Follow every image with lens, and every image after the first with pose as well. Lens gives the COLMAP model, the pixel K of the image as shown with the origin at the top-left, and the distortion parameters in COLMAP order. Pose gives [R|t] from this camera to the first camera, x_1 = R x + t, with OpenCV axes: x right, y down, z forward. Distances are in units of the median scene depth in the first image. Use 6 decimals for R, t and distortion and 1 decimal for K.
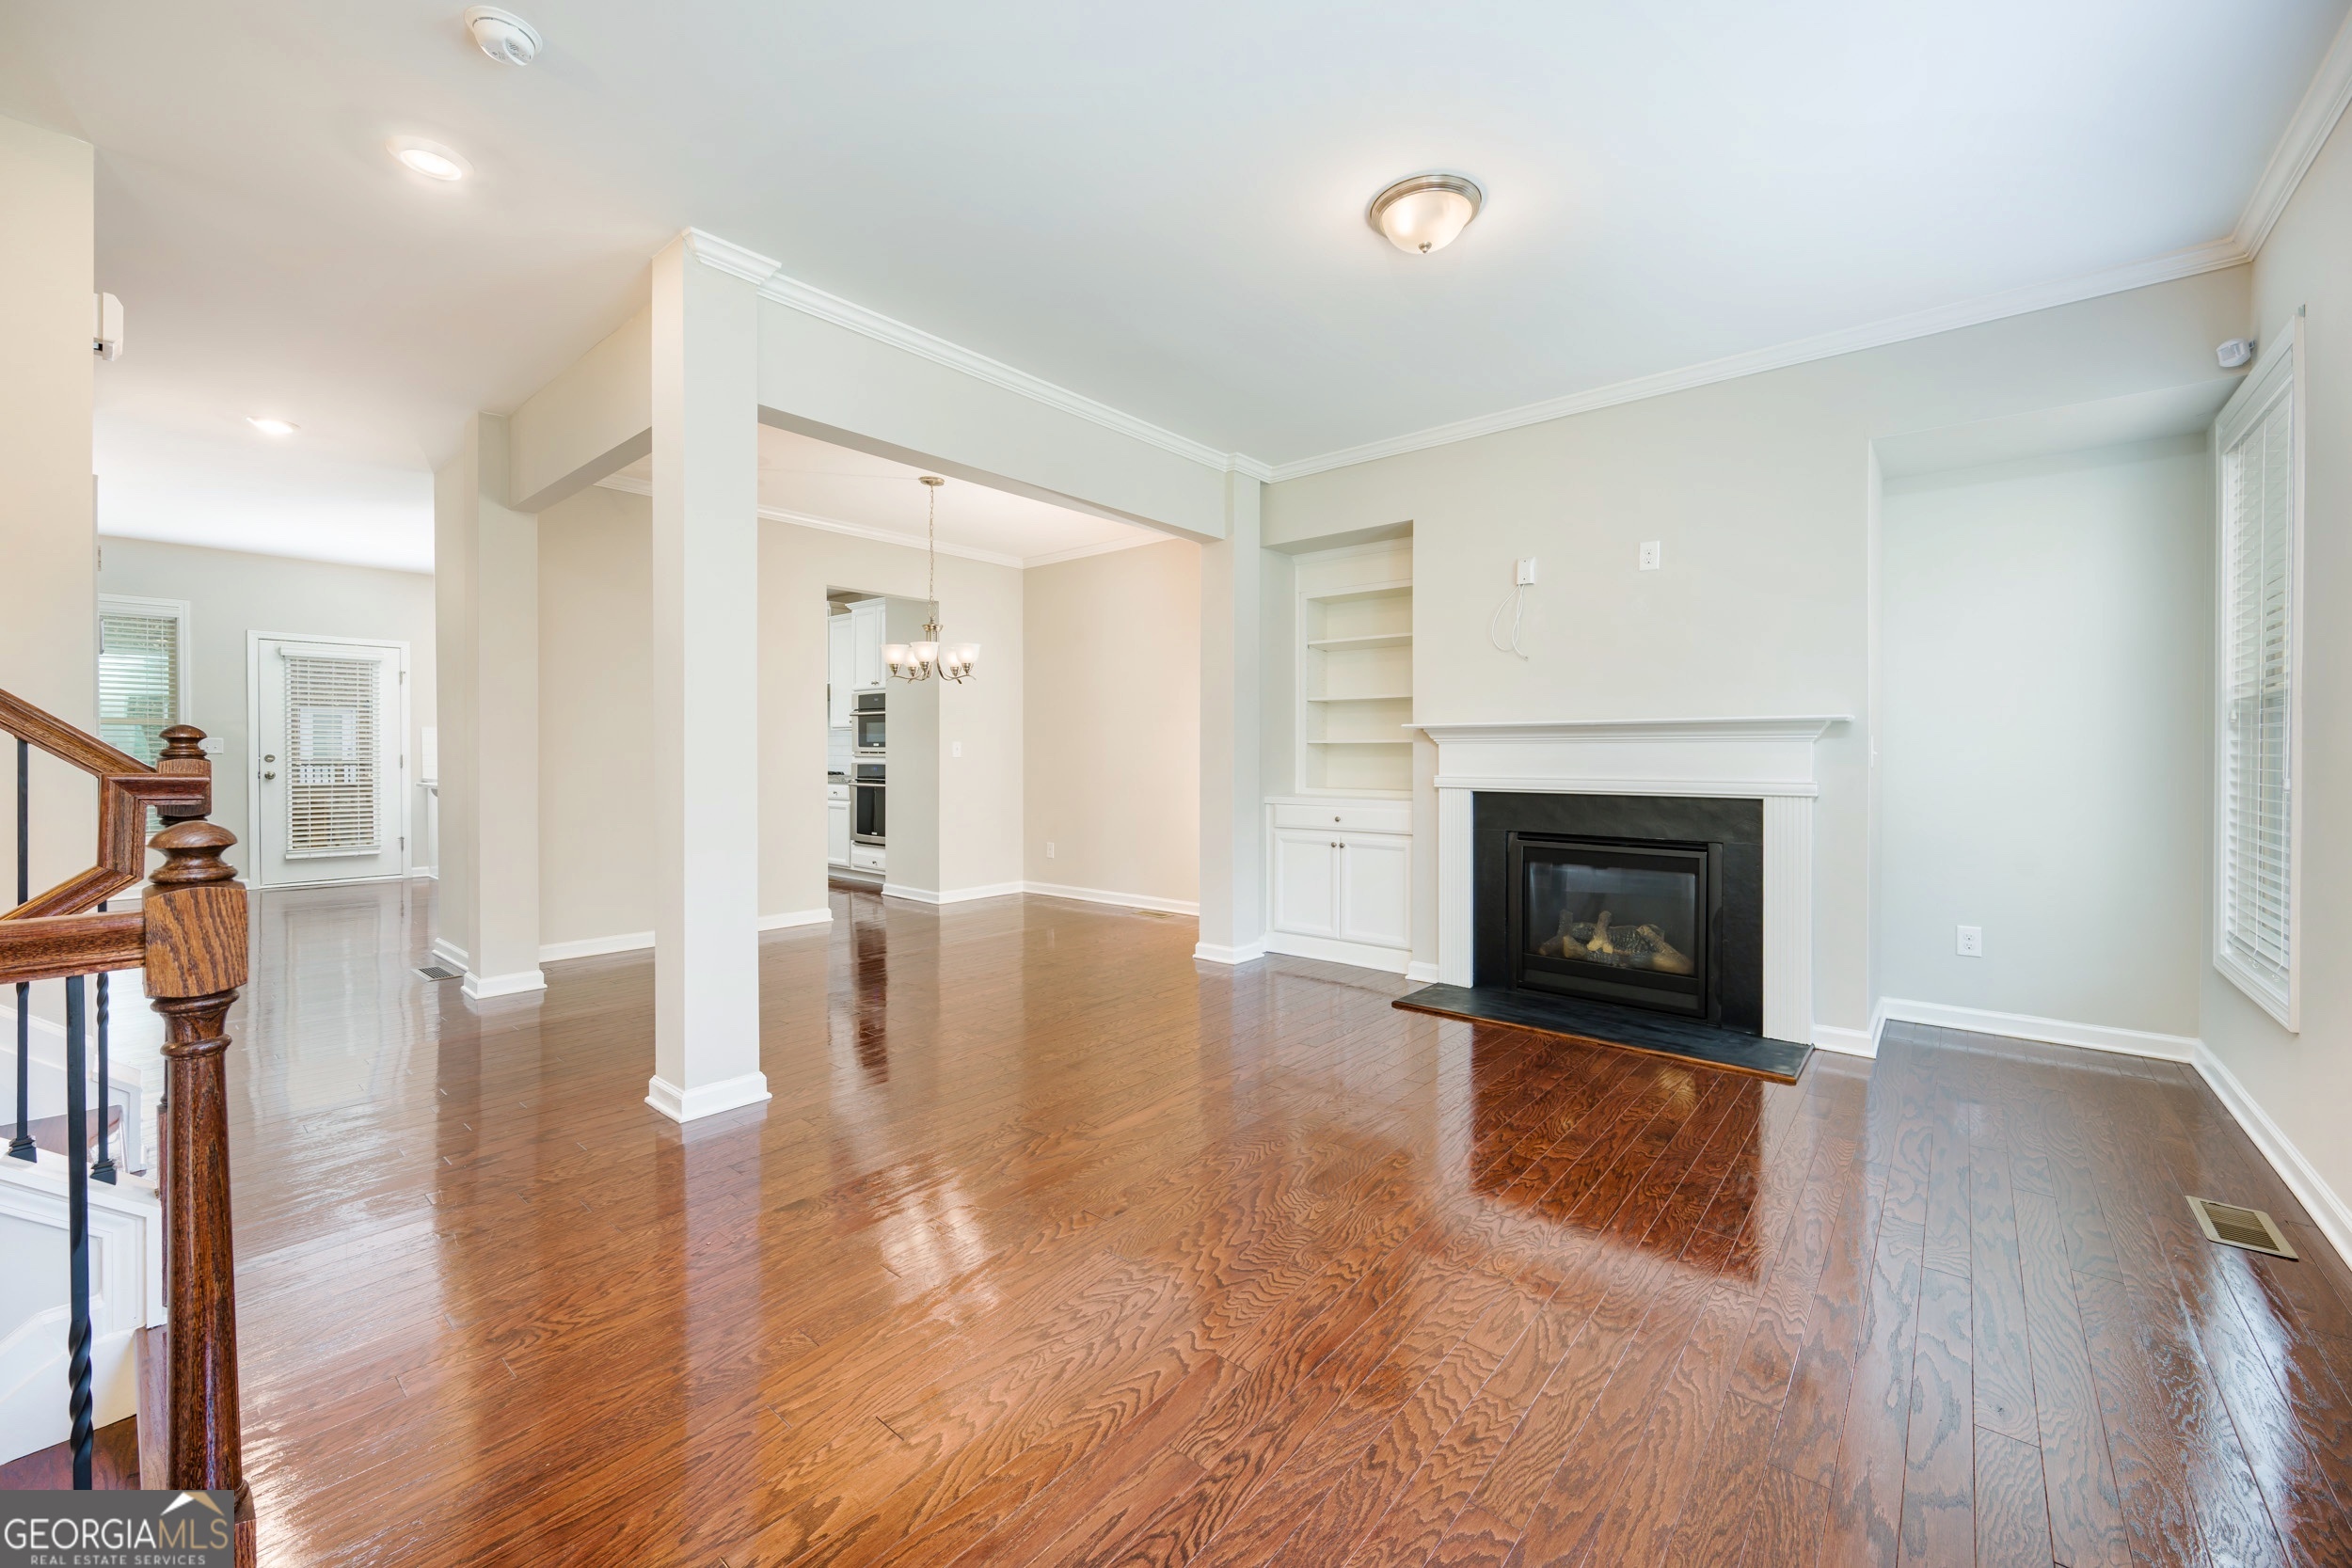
lens RADIAL K [[940.2, 0, 1172.3], [0, 940.2, 755.7], [0, 0, 1]] dist [0.001200, -0.000140]
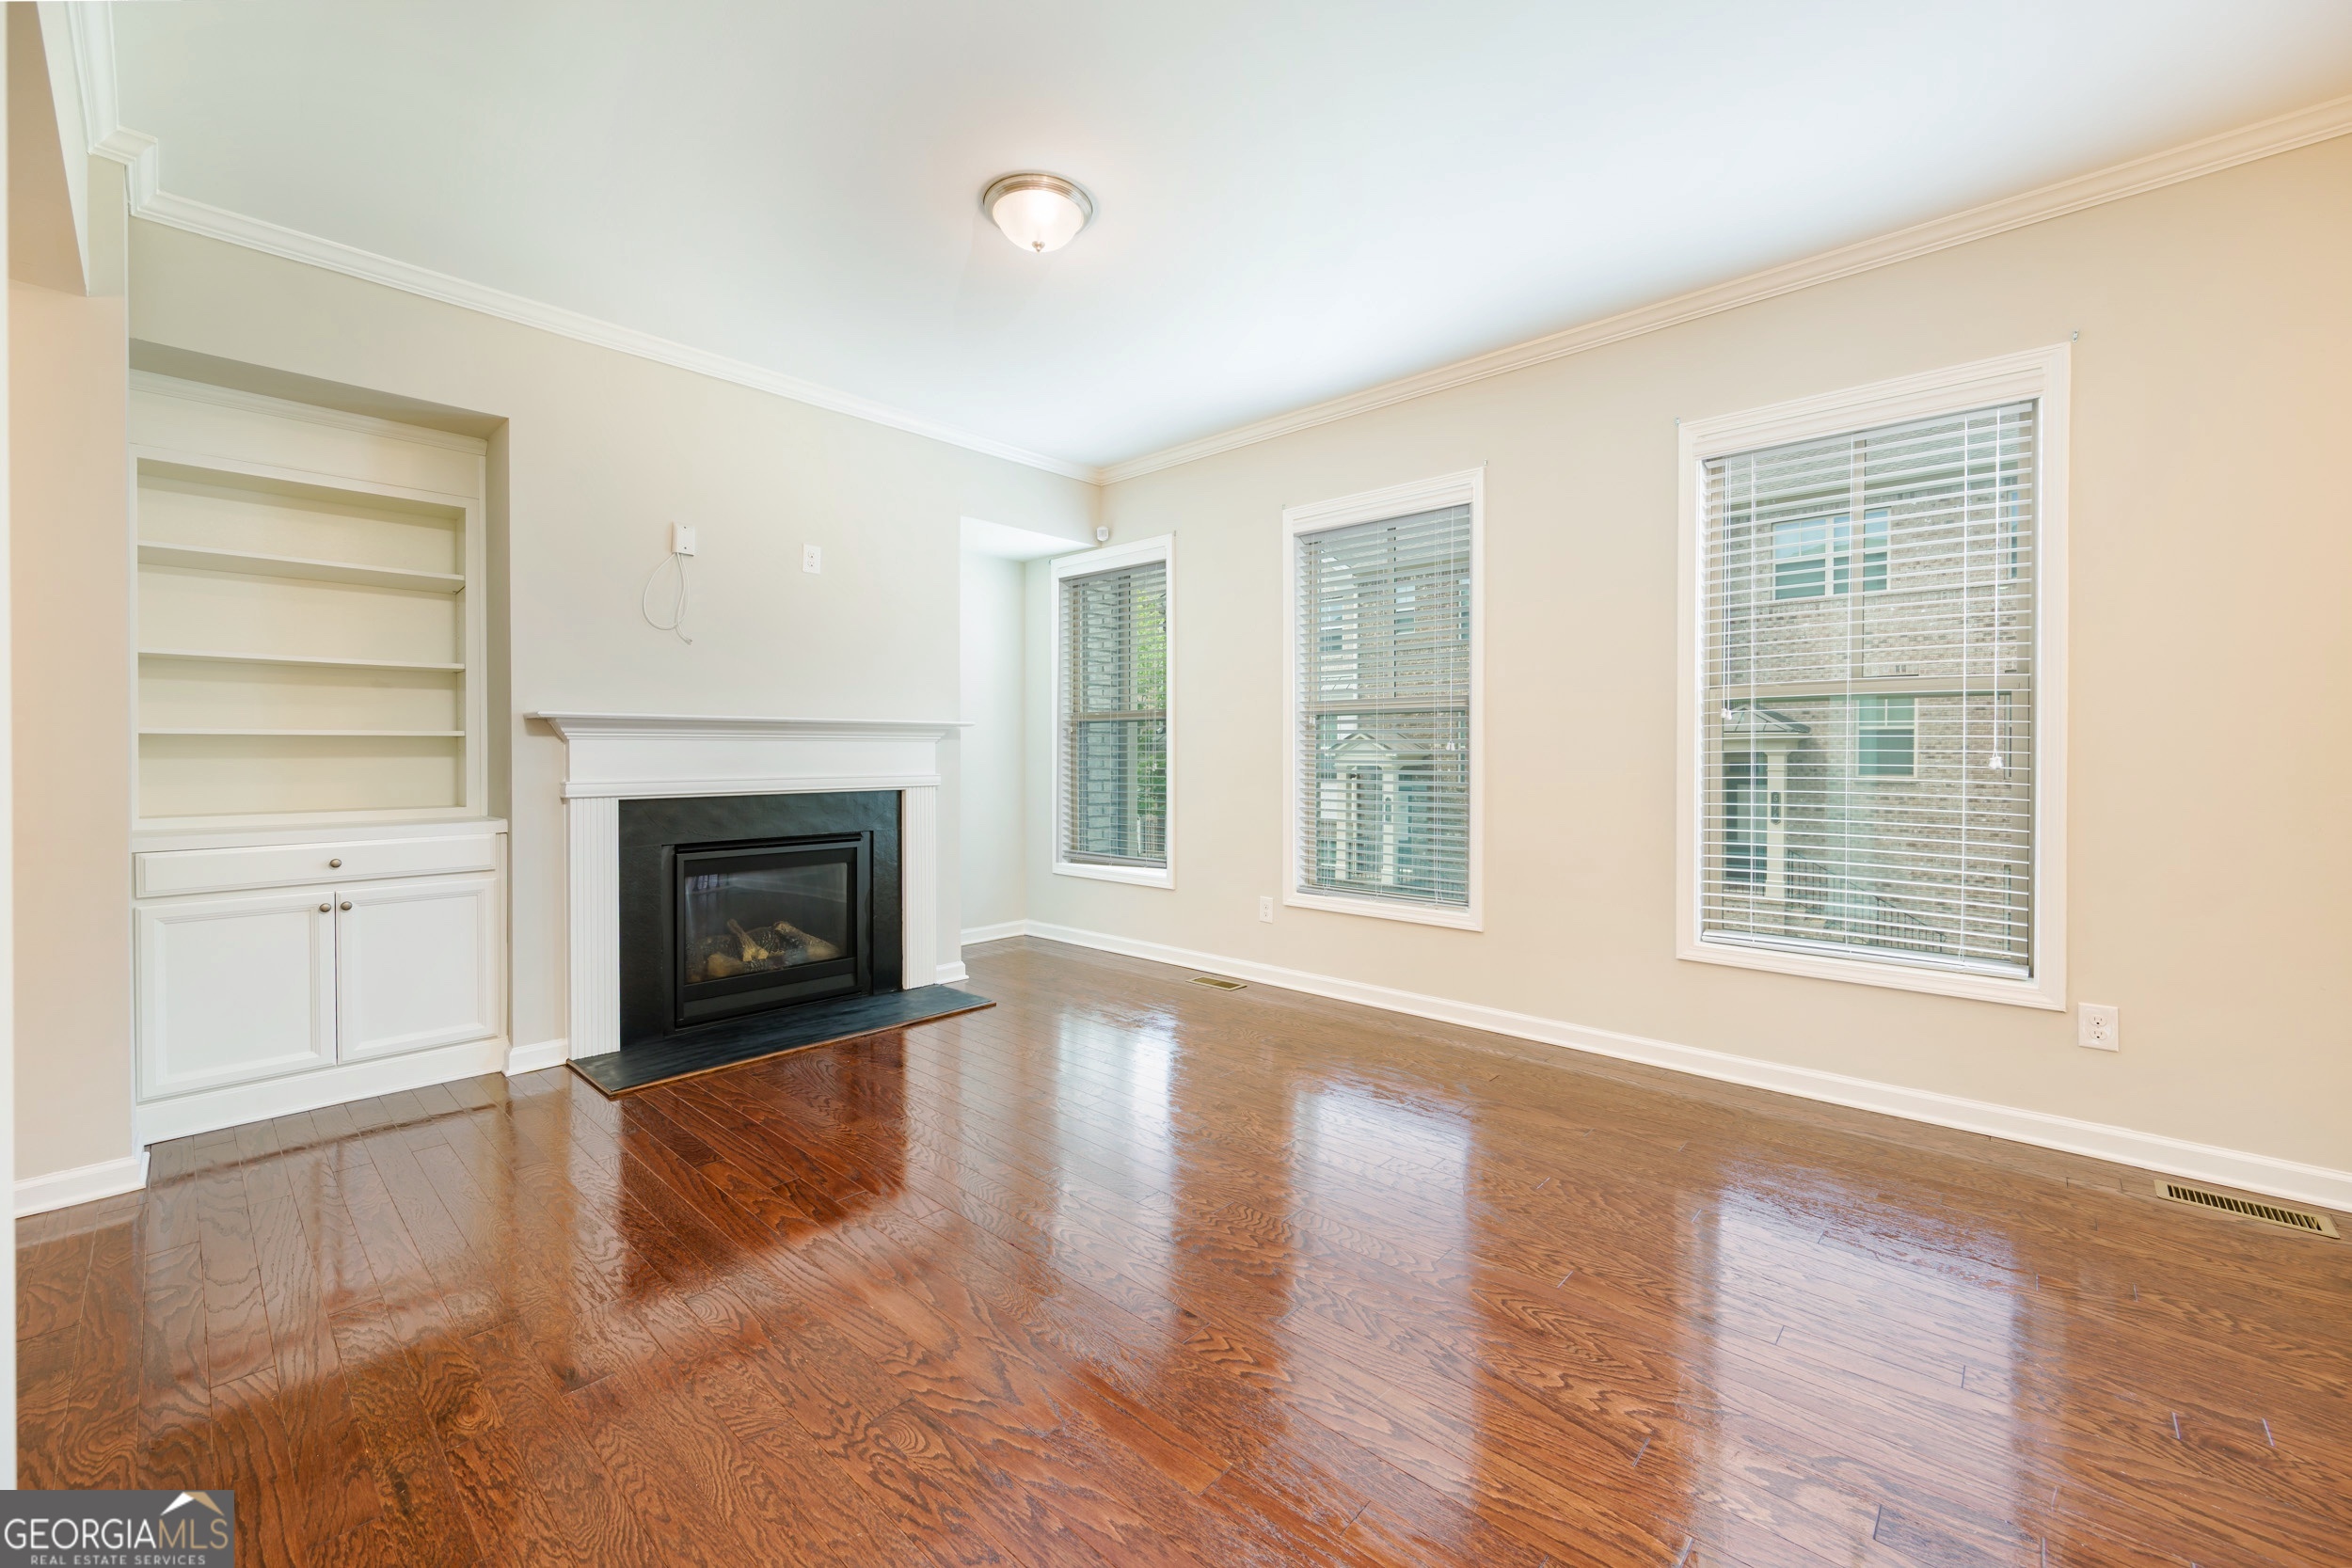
lens RADIAL K [[940.2, 0, 1172.3], [0, 940.2, 755.7], [0, 0, 1]] dist [0.001200, -0.000140]
pose [[0.030276, -0.006375, 0.999521, -0.486318], [0.001277, 0.999979, 0.006339, -0.004207], [-0.999541, 0.001084, 0.030284, 0.551489]]
